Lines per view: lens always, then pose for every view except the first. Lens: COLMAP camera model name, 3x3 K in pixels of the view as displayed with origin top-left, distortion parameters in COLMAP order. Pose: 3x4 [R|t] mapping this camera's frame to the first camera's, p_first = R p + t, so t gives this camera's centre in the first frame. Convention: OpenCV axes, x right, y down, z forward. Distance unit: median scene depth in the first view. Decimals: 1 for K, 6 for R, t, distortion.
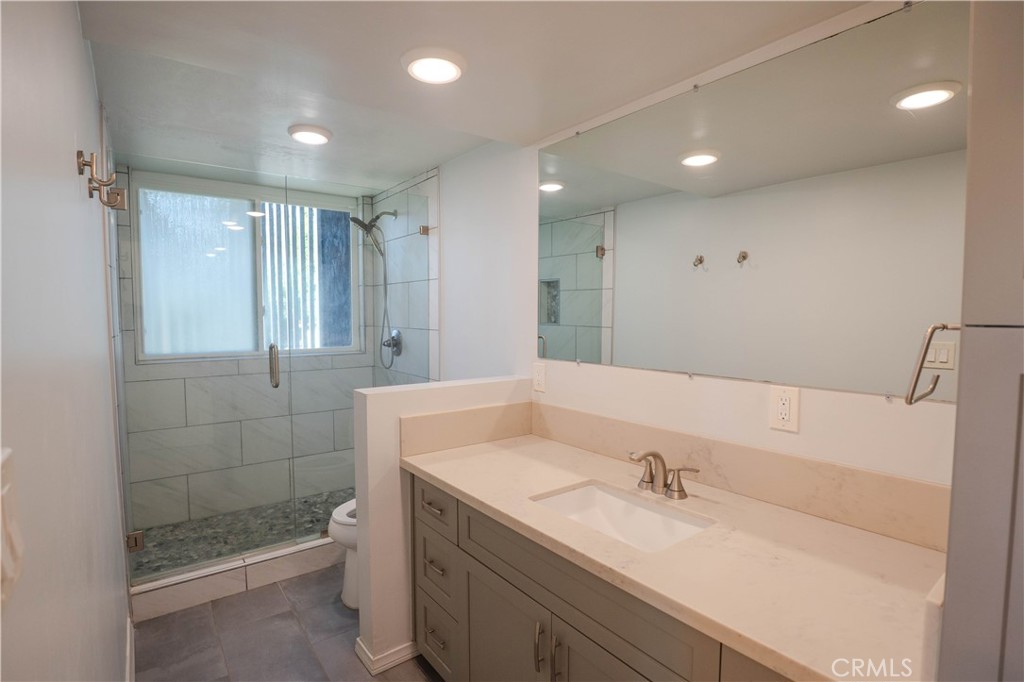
lens RADIAL K [[506.5, 0, 512.0], [0, 506.5, 341.0], [0, 0, 1]] dist [-0.035817, 0.002908]
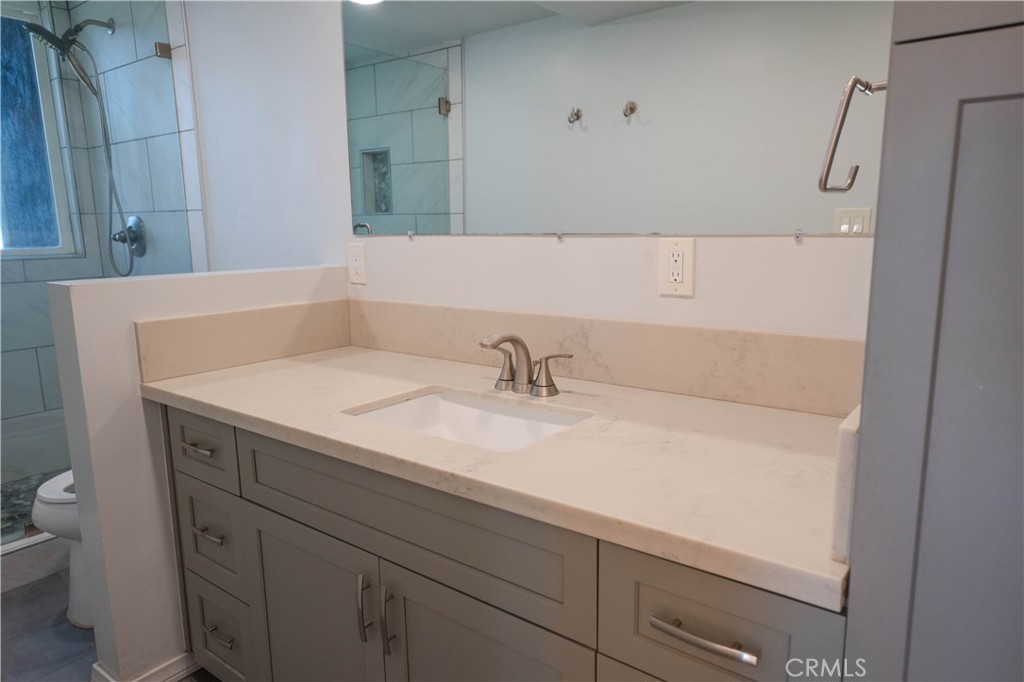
lens RADIAL K [[681.7, 0, 516.8], [0, 681.7, 341.8], [0, 0, 1]] dist [-0.008372, 0.030572]
pose [[0.966324, -0.059029, 0.250467, 0.030868], [0.029161, 0.992184, 0.121329, 0.088394], [-0.255671, -0.109939, 0.960492, 0.038034]]
